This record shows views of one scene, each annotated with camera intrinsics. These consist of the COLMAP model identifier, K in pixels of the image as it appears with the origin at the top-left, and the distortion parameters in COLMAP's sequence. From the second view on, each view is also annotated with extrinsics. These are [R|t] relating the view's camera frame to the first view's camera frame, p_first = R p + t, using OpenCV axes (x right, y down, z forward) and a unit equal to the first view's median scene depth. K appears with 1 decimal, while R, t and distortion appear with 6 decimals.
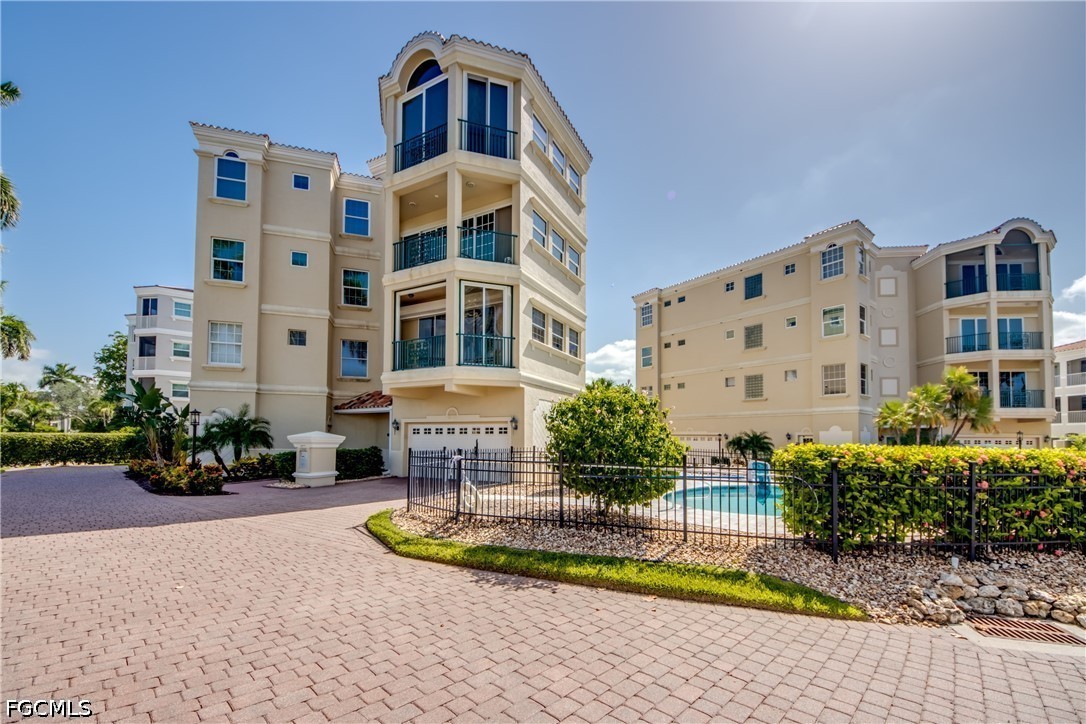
lens RADIAL K [[424.5, 0, 523.3], [0, 424.5, 433.3], [0, 0, 1]] dist [0.000866, 0.000057]
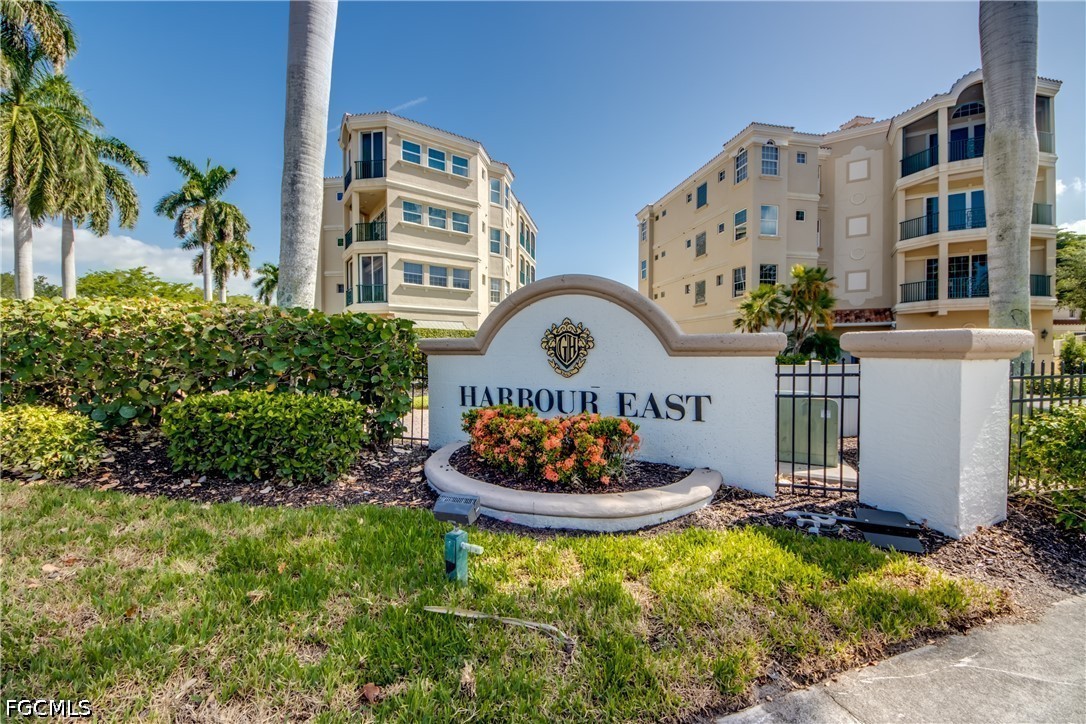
lens RADIAL K [[424.5, 0, 544.9], [0, 424.5, 357.9], [0, 0, 1]] dist [0.000866, 0.000057]
pose [[0.897064, -0.006863, -0.441847, 0.751789], [0.020600, 0.999442, 0.026298, 0.019804], [0.441420, -0.032693, 0.896705, -0.138770]]
